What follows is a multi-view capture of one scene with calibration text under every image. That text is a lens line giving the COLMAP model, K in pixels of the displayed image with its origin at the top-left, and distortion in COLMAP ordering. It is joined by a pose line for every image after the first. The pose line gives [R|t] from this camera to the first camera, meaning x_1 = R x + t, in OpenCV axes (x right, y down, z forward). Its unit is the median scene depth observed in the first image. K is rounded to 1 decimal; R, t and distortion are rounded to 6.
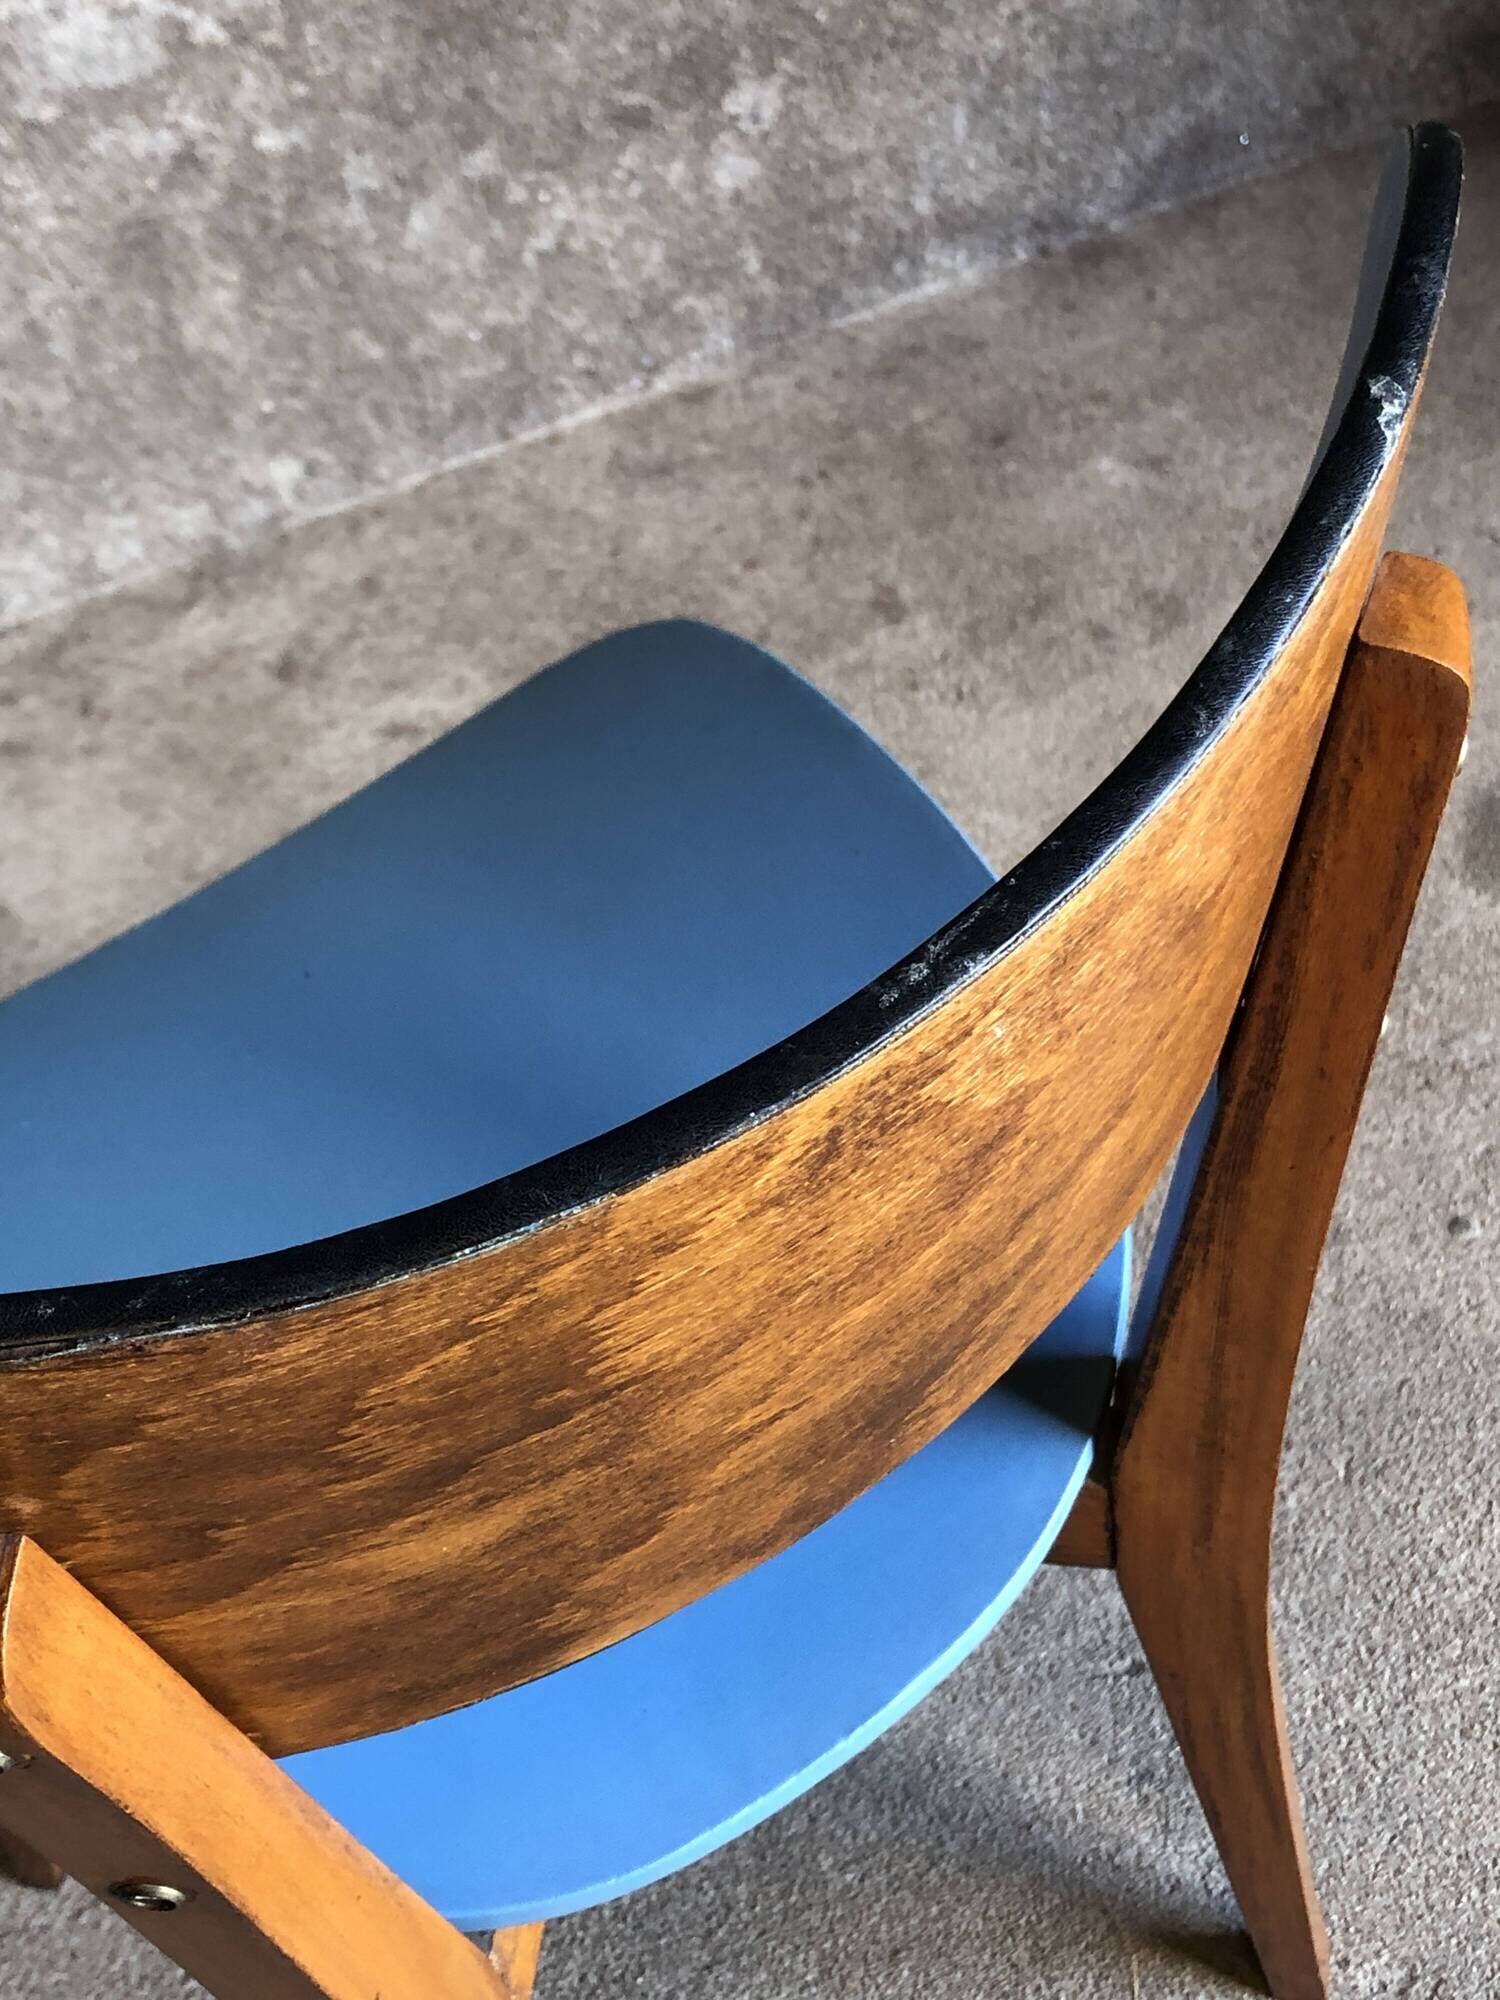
lens RADIAL K [[2728.8, 0, 727.3], [0, 2728.8, 1002.1], [0, 0, 1]] dist [0.008005, 0.000000]
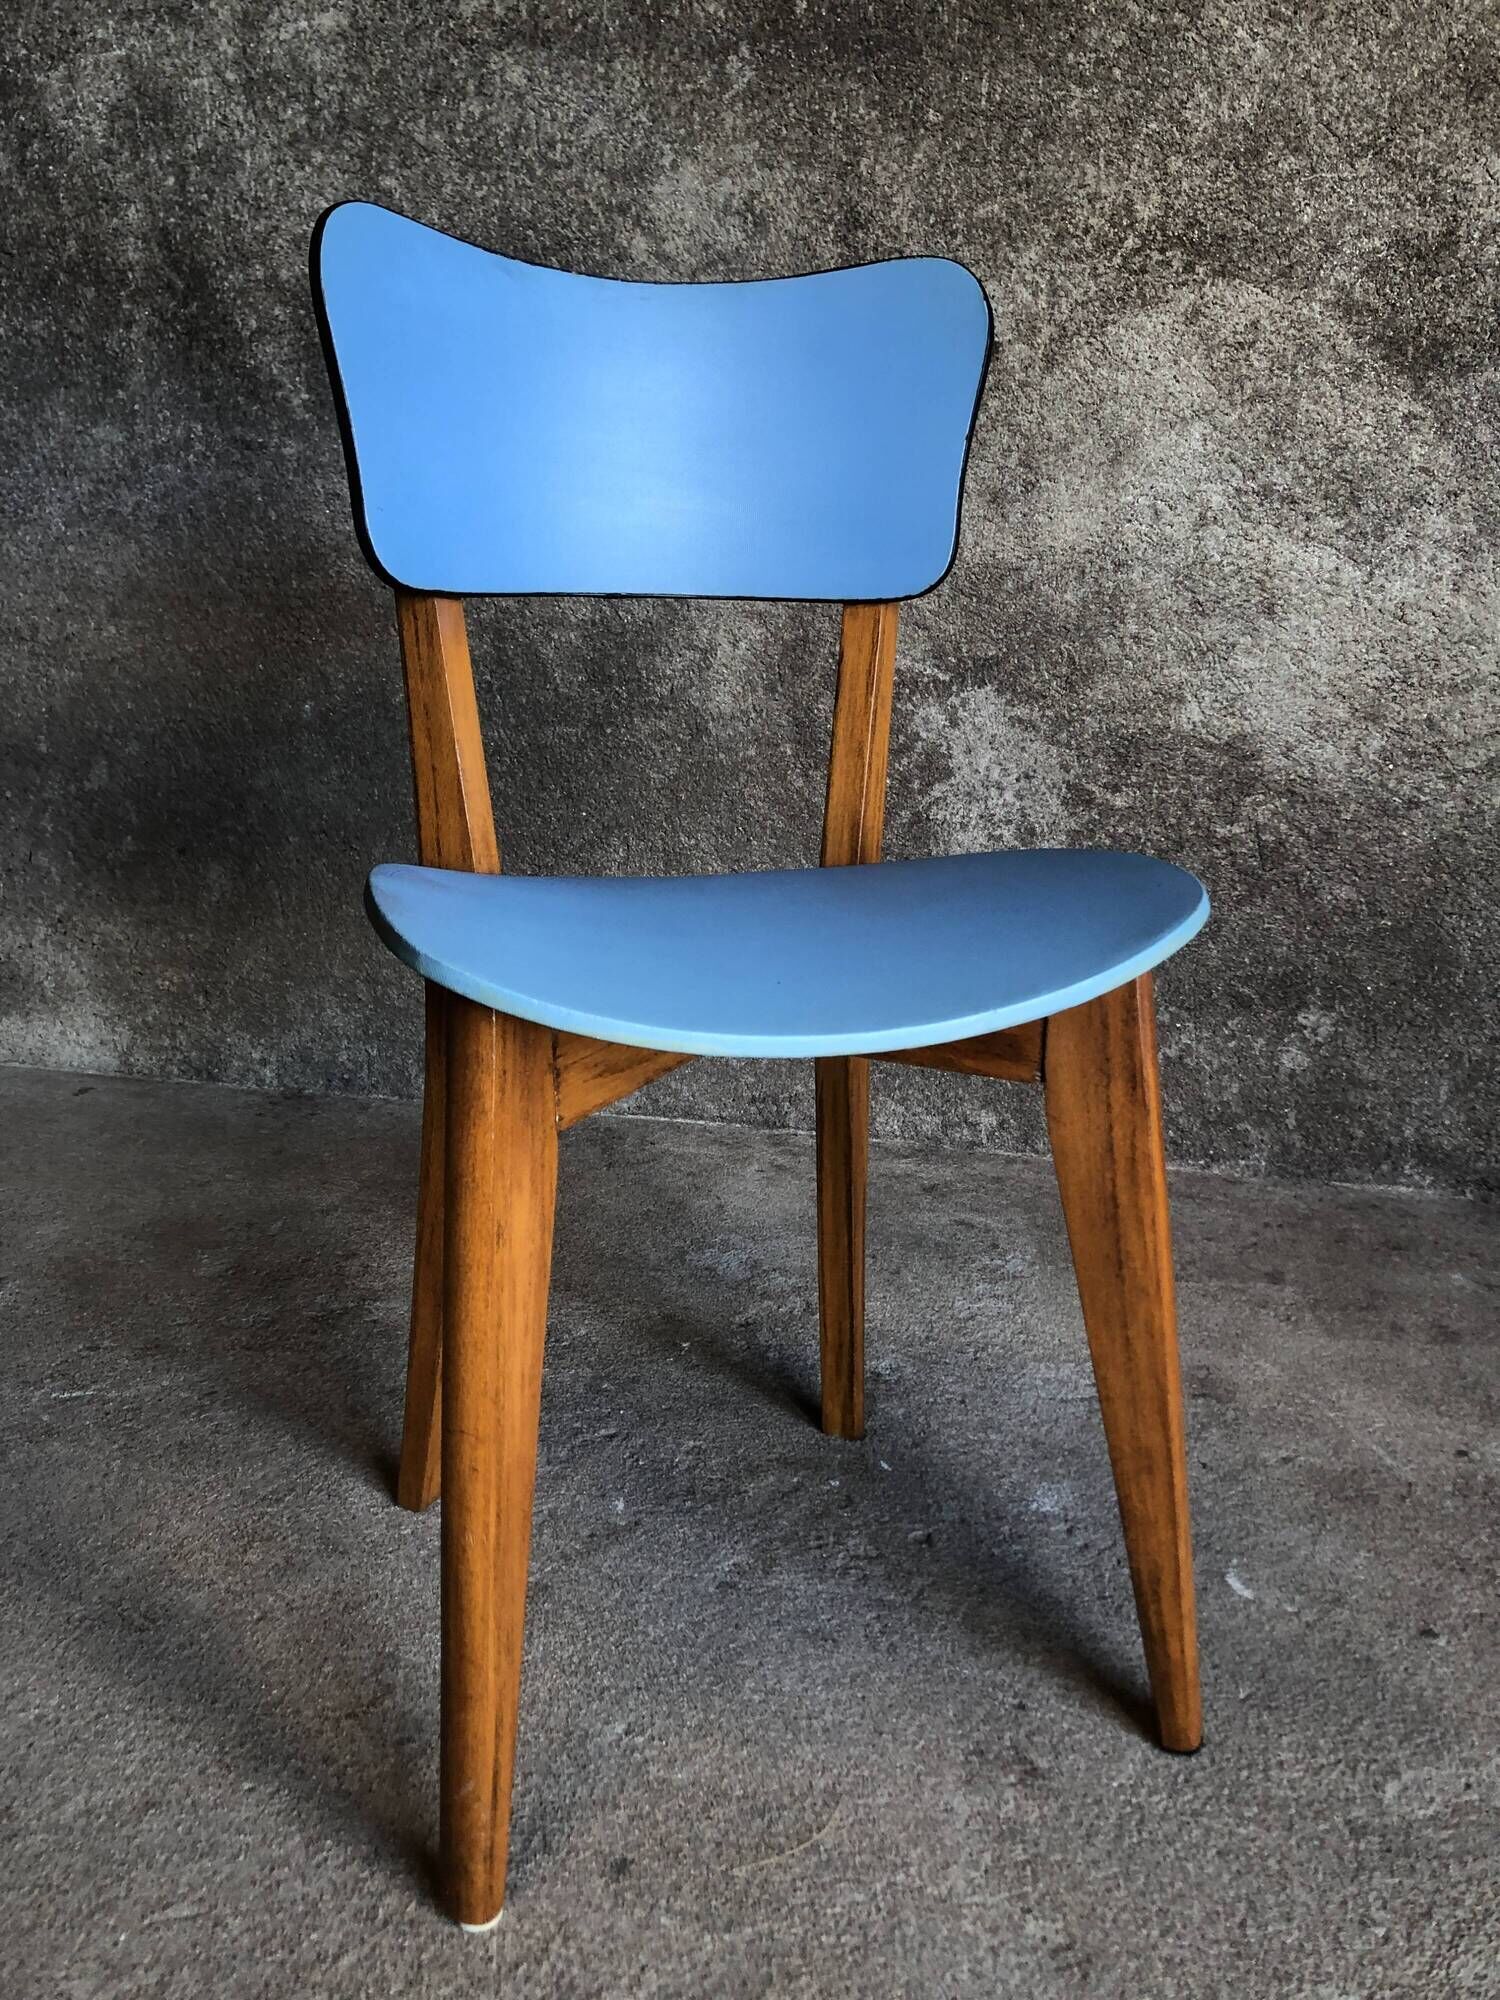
lens RADIAL K [[1639.6, 0, 751.0], [0, 1639.6, 980.9], [0, 0, 1]] dist [0.010885, 0.006147]
pose [[0.799885, 0.270787, -0.535591, 0.276581], [-0.528953, 0.739705, -0.415987, 0.280406], [0.283535, 0.616045, 0.734913, 0.107353]]
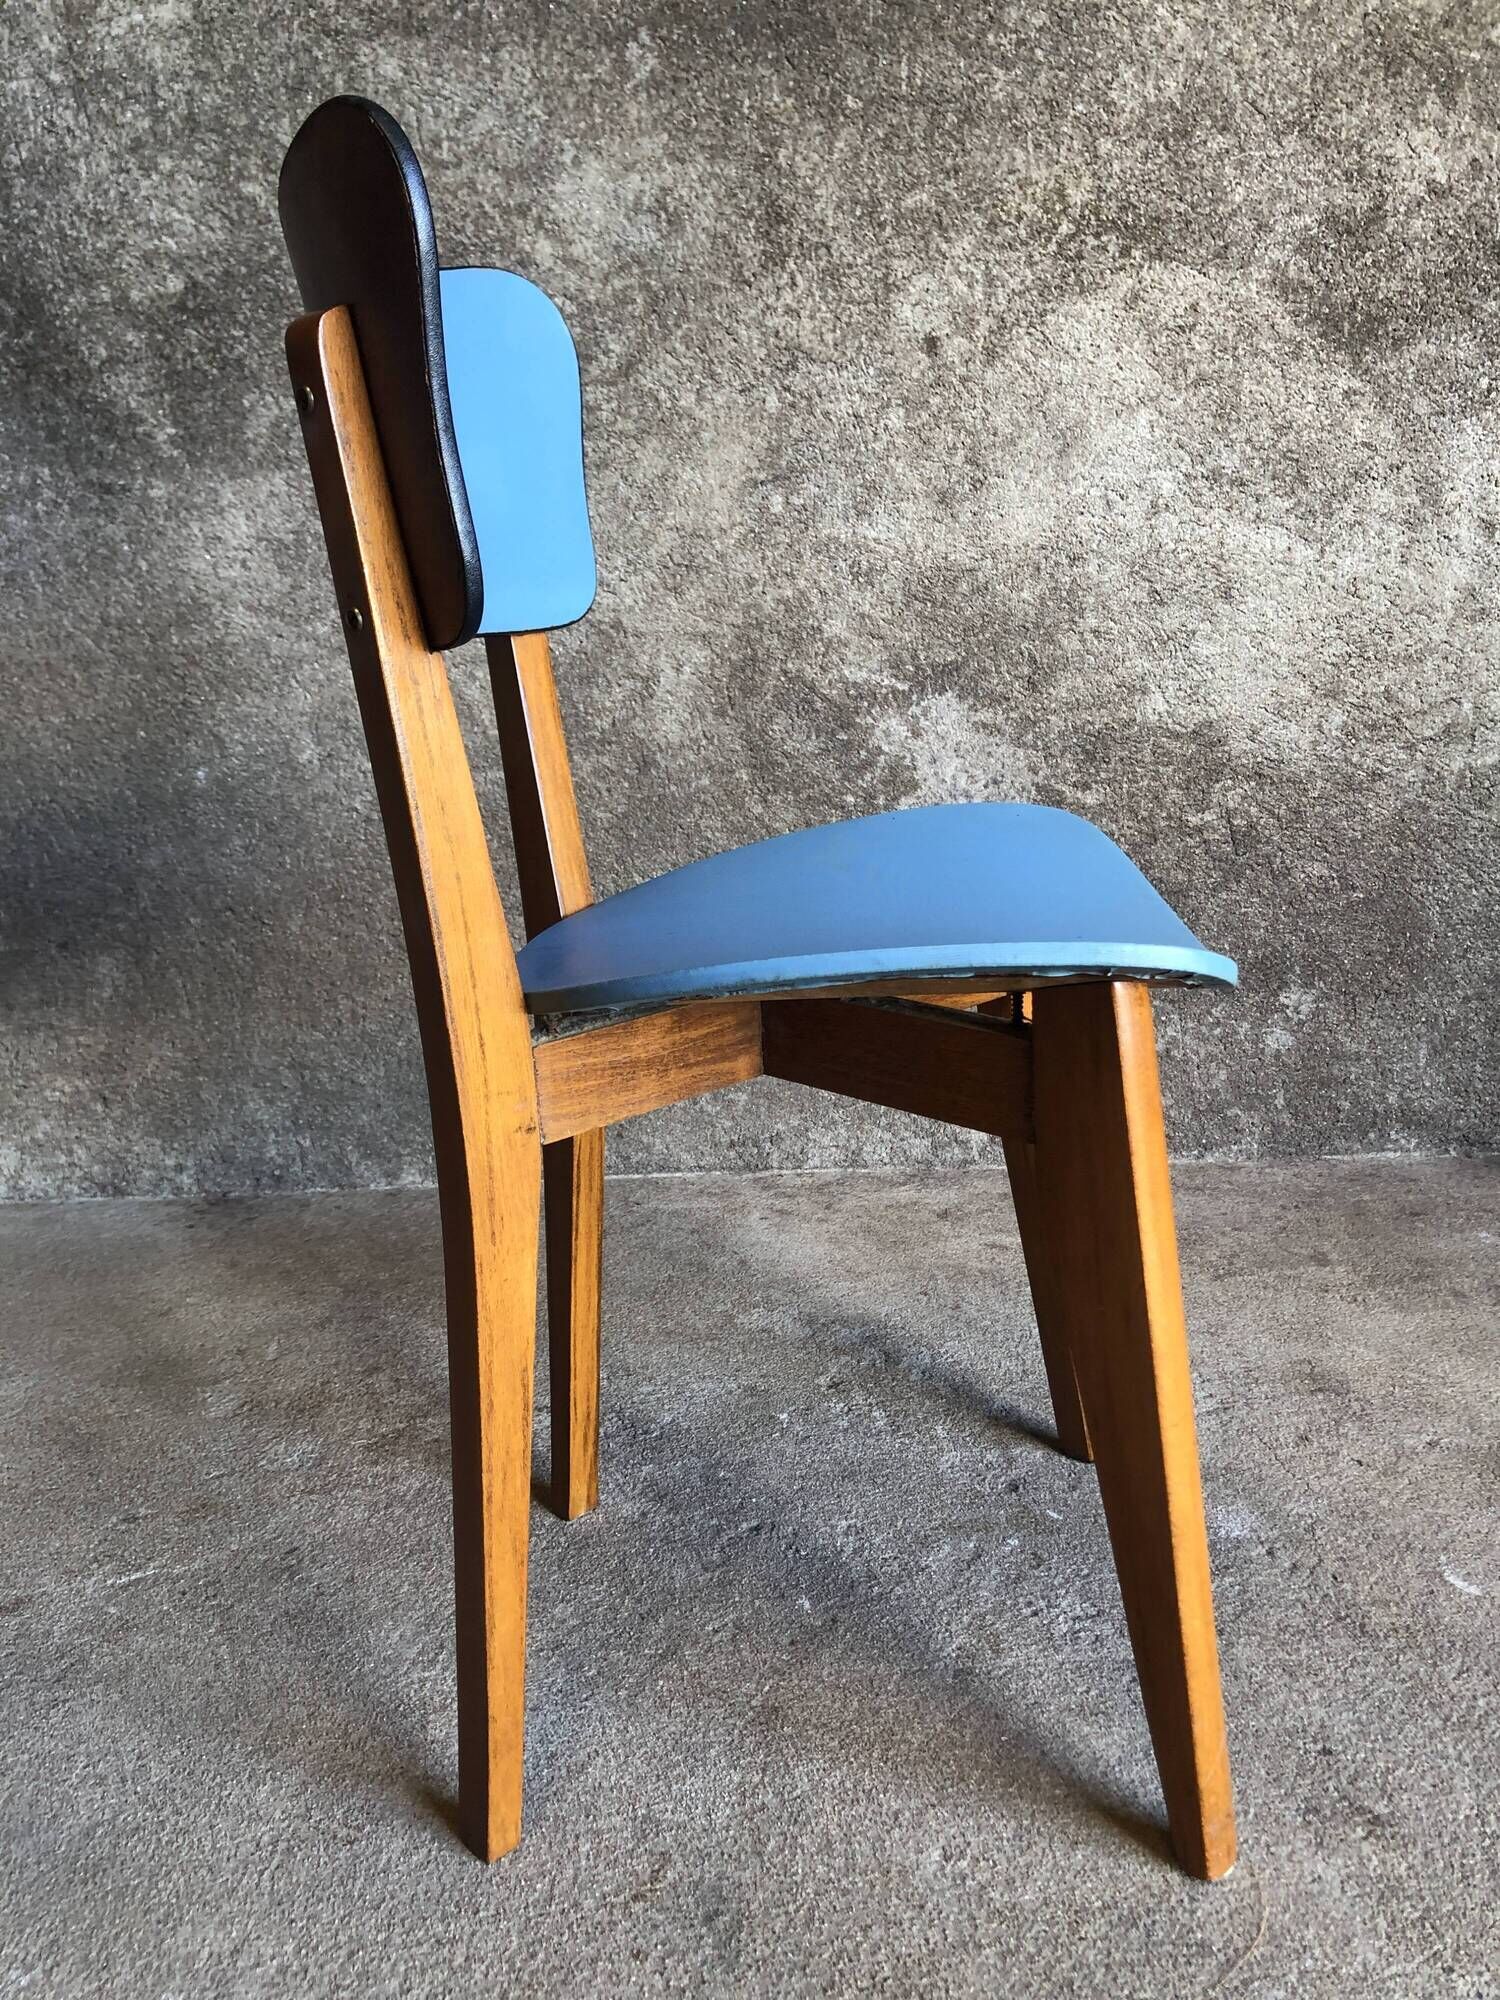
lens RADIAL K [[1639.6, 0, 738.4], [0, 1639.6, 1013.0], [0, 0, 1]] dist [0.010885, 0.006147]
pose [[0.900756, 0.181248, -0.394700, 0.104573], [-0.371684, 0.791832, -0.484617, 0.324008], [0.224700, 0.583225, 0.780614, 0.096817]]
